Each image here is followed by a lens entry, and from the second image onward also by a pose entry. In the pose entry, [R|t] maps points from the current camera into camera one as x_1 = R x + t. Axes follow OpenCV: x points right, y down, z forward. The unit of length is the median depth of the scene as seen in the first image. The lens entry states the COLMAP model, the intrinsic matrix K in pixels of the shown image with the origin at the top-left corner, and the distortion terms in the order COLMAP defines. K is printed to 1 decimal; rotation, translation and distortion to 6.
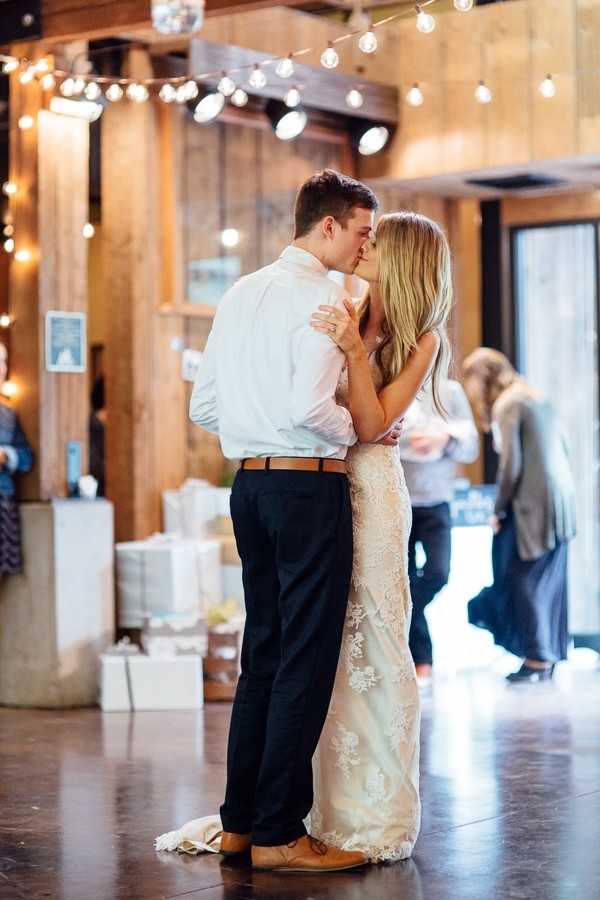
lens RADIAL K [[2027.8, 0, 301.3], [0, 2027.8, 451.2], [0, 0, 1]] dist [-0.126288, 0.000000]
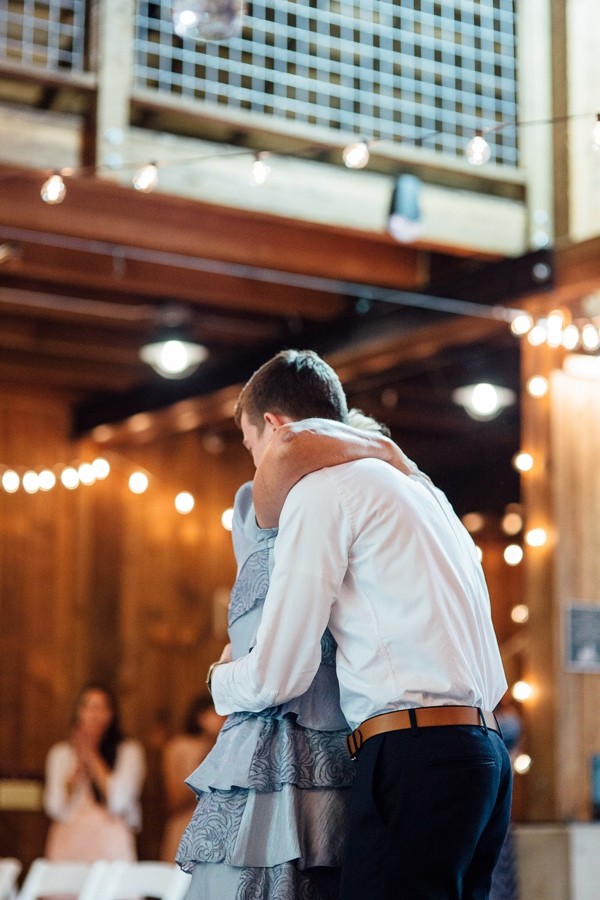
lens RADIAL K [[2027.8, 0, 296.7], [0, 2027.8, 452.0], [0, 0, 1]] dist [-0.126288, 0.000000]
pose [[0.928425, -0.039599, -0.369403, 0.090168], [-0.020896, 0.987164, -0.158339, 0.007231], [0.370932, 0.154725, 0.915680, 0.154642]]
